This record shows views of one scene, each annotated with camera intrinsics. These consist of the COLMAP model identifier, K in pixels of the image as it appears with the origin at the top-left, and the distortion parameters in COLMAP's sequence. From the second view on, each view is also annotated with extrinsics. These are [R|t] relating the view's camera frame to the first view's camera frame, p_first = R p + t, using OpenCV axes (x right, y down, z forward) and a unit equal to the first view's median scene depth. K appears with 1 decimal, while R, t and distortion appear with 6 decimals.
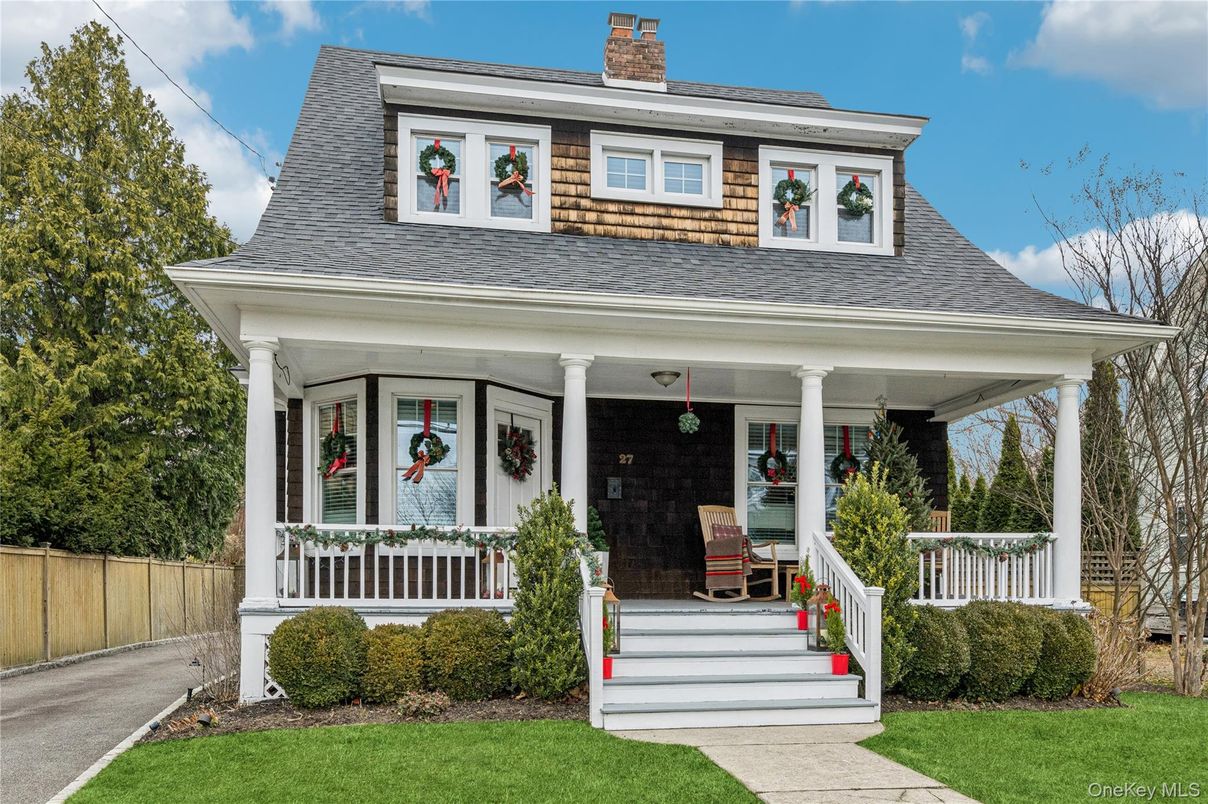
lens RADIAL K [[918.6, 0, 605.4], [0, 918.6, 475.7], [0, 0, 1]] dist [-0.000949, 0.000596]
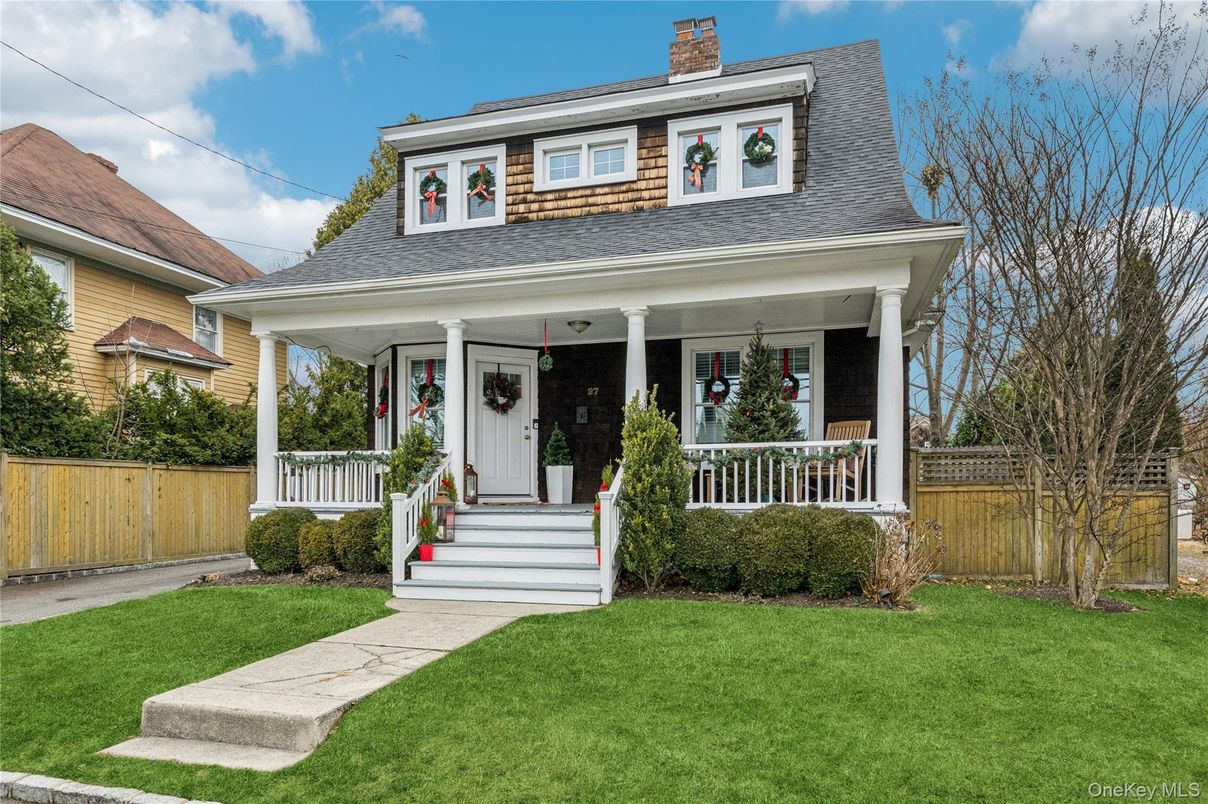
lens RADIAL K [[751.6, 0, 604.0], [0, 751.6, 402.0], [0, 0, 1]] dist [-0.001170, 0.000066]
pose [[0.897757, -0.057460, -0.436727, 0.517061], [0.056819, 0.998279, -0.014543, 0.013233], [0.436811, -0.011758, 0.899476, 0.088264]]
